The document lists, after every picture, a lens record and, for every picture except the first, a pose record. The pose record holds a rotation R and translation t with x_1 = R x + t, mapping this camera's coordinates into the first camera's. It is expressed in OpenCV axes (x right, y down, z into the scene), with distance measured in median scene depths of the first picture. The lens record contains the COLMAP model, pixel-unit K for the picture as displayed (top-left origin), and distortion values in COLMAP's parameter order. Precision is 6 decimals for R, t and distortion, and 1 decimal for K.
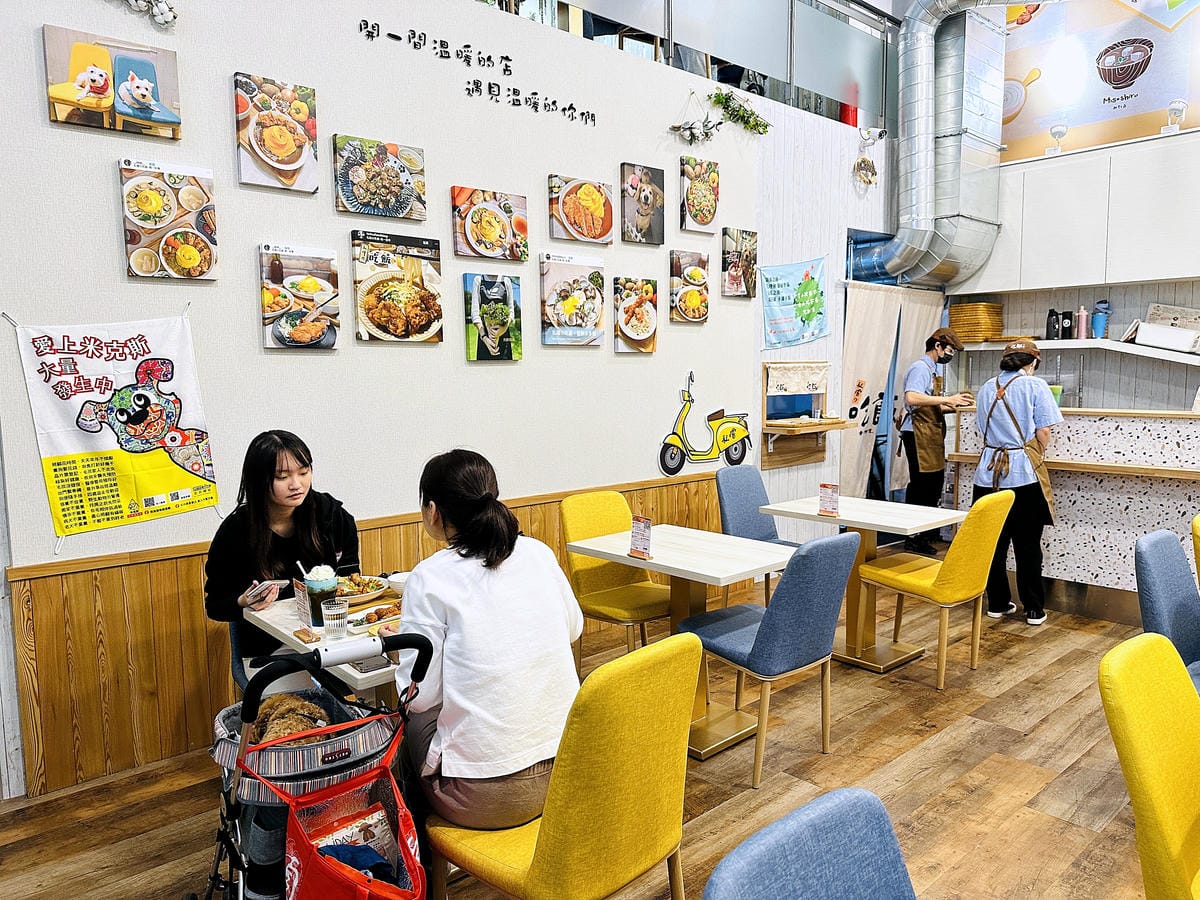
lens RADIAL K [[845.9, 0, 604.0], [0, 845.9, 453.0], [0, 0, 1]] dist [0.041786, -0.012567]
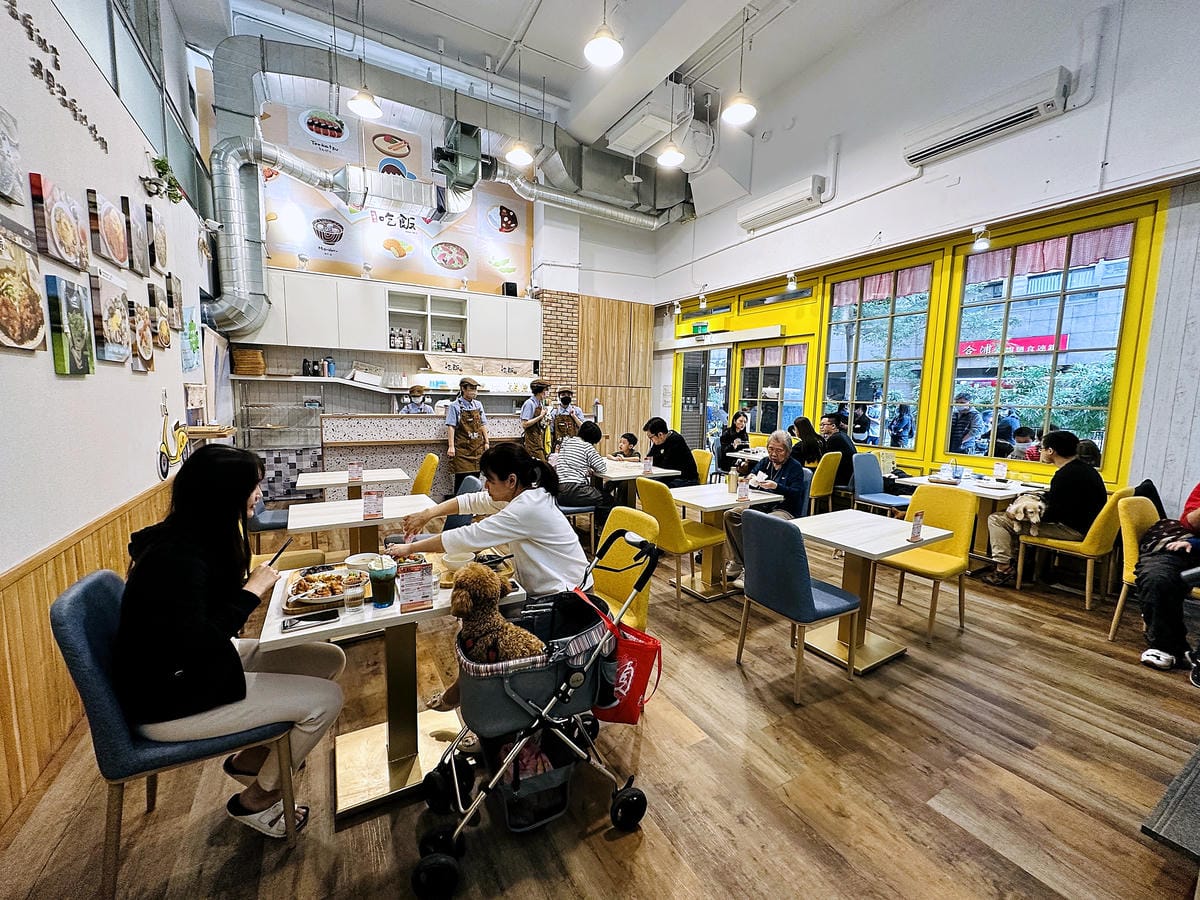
lens RADIAL K [[480.9, 0, 605.5], [0, 480.9, 449.7], [0, 0, 1]] dist [0.002831, 0.000073]
pose [[0.225011, -0.096889, 0.969527, -0.352278], [0.079478, 0.993553, 0.080845, -0.015203], [-0.971109, 0.058865, 0.231261, 0.208602]]
